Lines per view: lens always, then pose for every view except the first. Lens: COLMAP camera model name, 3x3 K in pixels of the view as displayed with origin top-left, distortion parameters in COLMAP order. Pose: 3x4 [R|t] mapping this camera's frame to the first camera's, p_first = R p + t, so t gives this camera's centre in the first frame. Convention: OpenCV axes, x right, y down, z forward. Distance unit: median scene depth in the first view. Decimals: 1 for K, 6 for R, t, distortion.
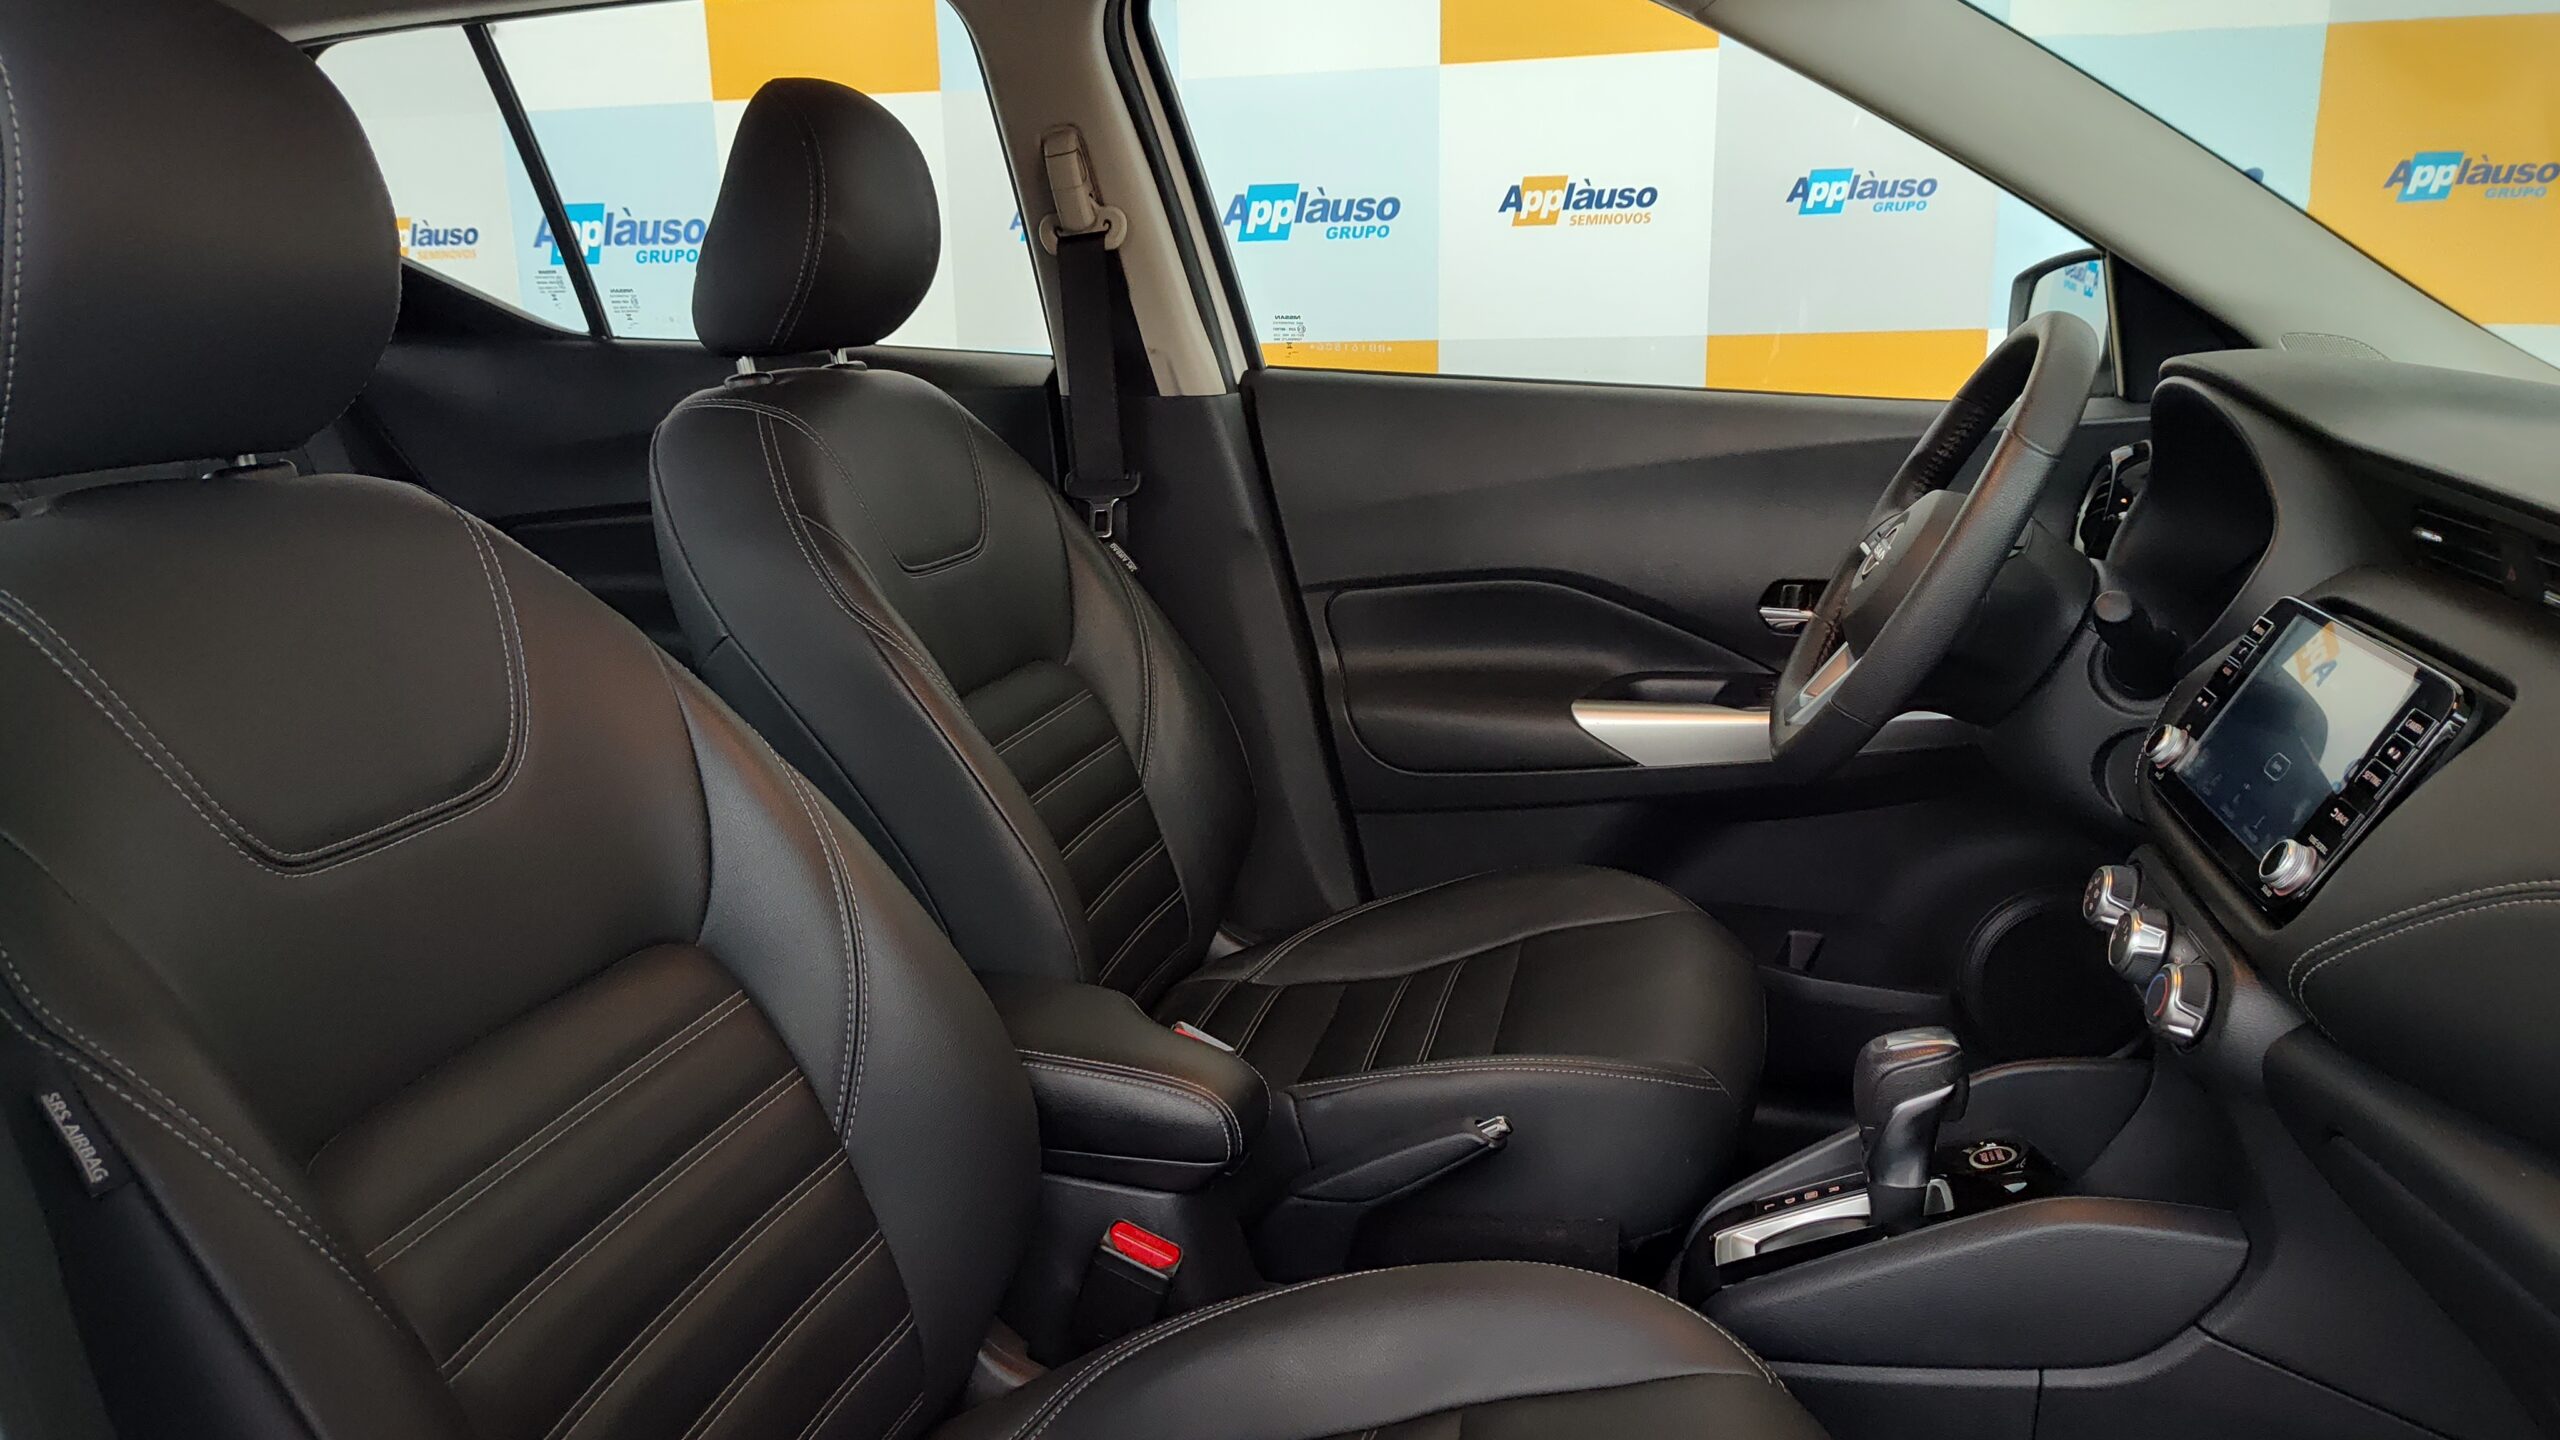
lens RADIAL K [[1763.1, 0, 1228.8], [0, 1763.1, 716.5], [0, 0, 1]] dist [0.006008, -0.048880]
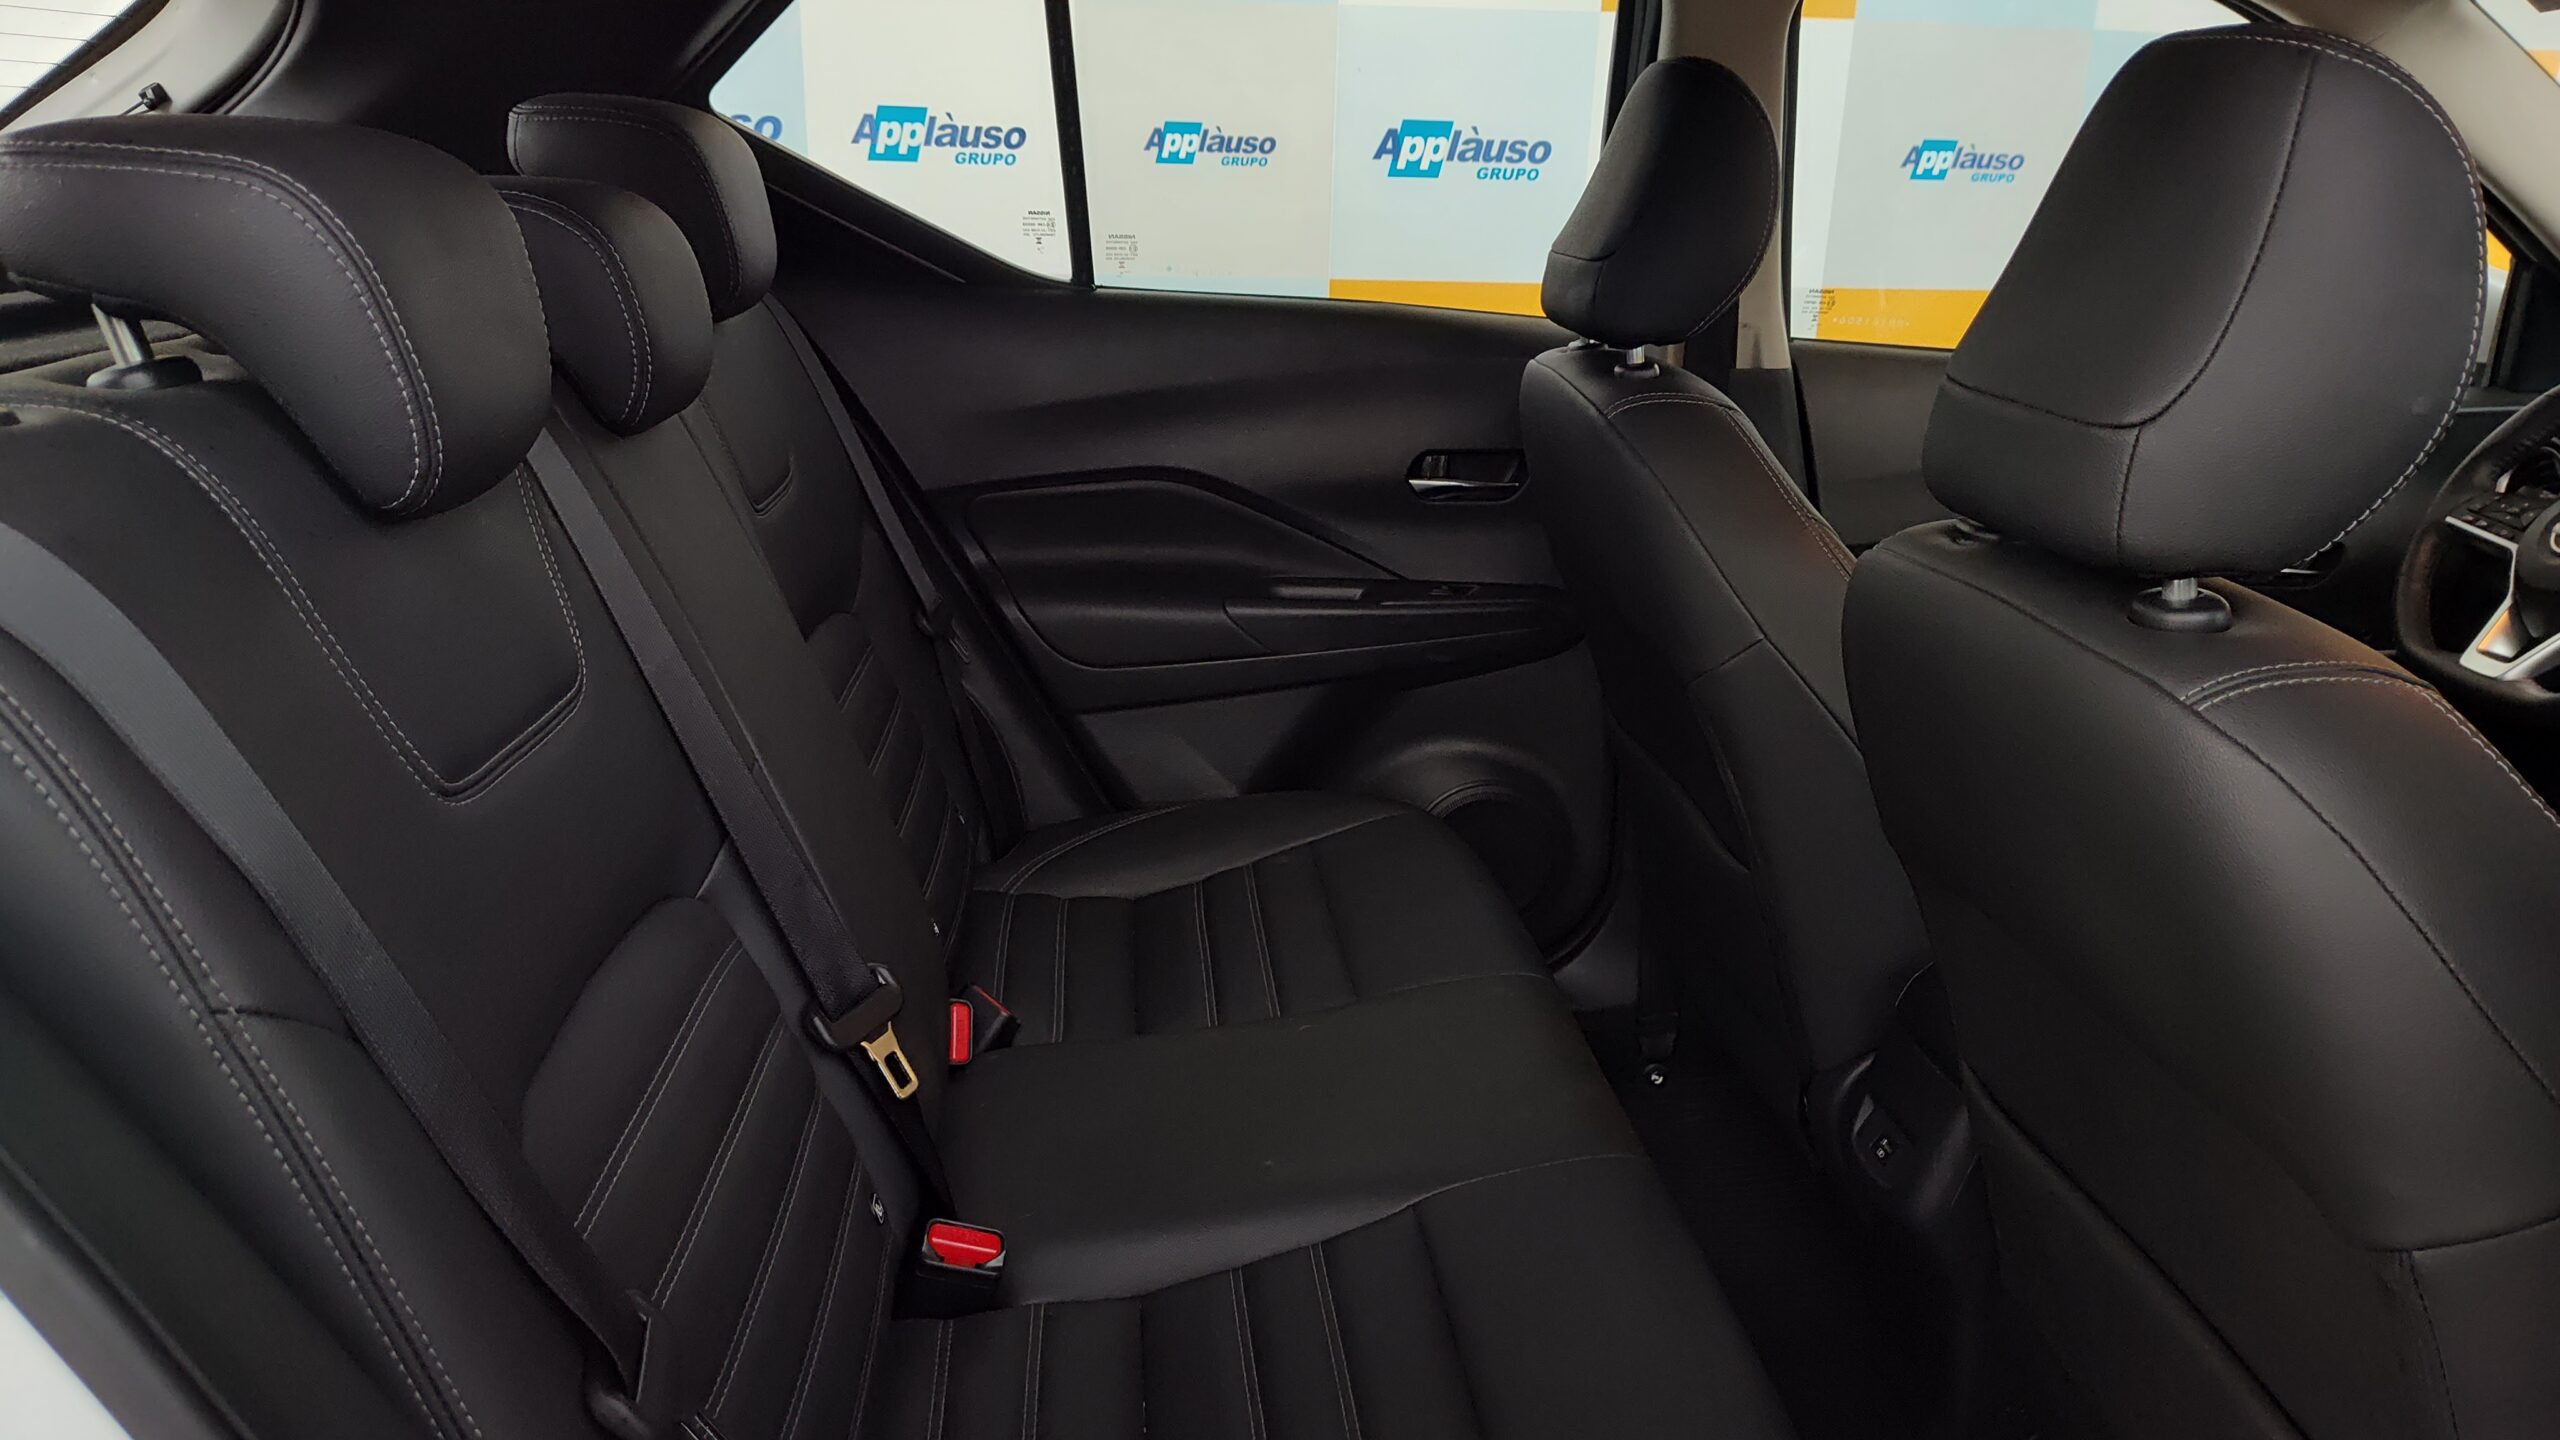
lens RADIAL K [[1792.8, 0, 1271.9], [0, 1792.8, 713.4], [0, 0, 1]] dist [-0.002152, -0.001376]
pose [[0.945247, -0.050581, 0.322411, -0.661317], [0.032167, 0.997546, 0.062191, -0.056455], [-0.324765, -0.048415, 0.944555, 0.095674]]
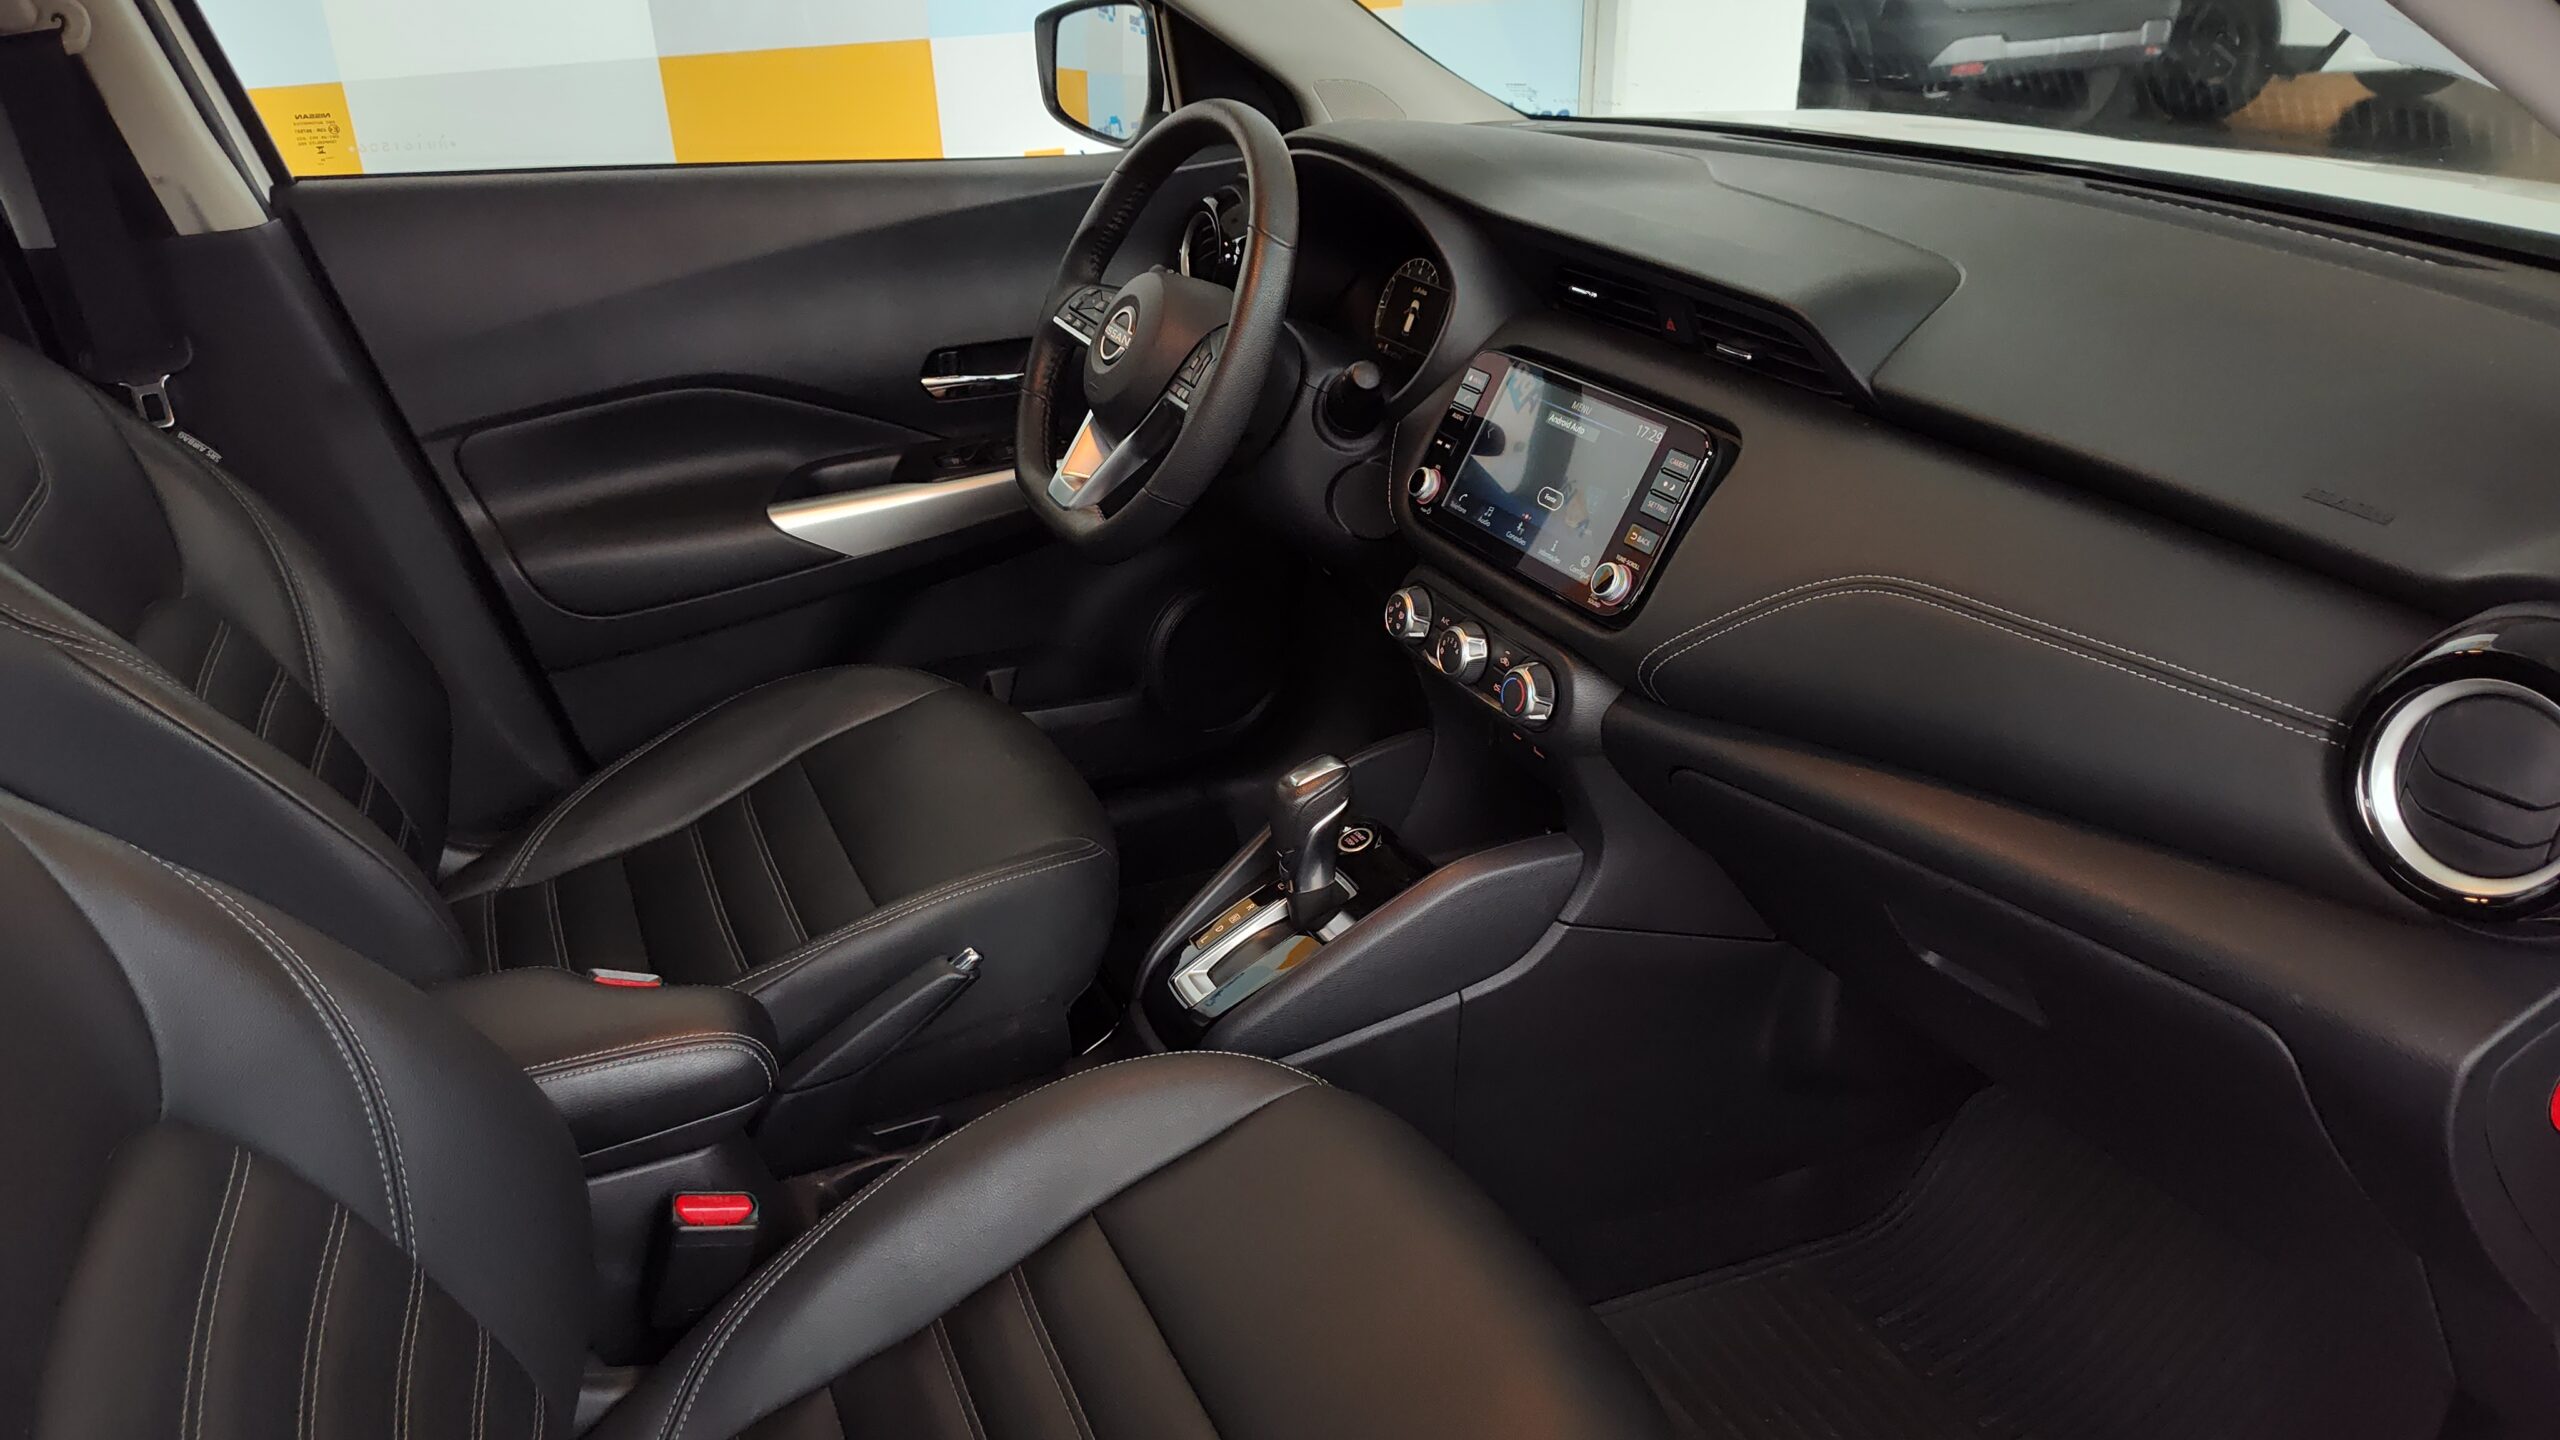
lens RADIAL K [[1779.7, 0, 1280.0], [0, 1779.7, 720.0], [0, 0, 1]] dist [0.005534, -0.007172]
pose [[0.761973, -0.280879, 0.583527, -0.195293], [0.163955, 0.955362, 0.245768, -0.091151], [-0.626511, -0.091597, 0.774012, 0.050005]]
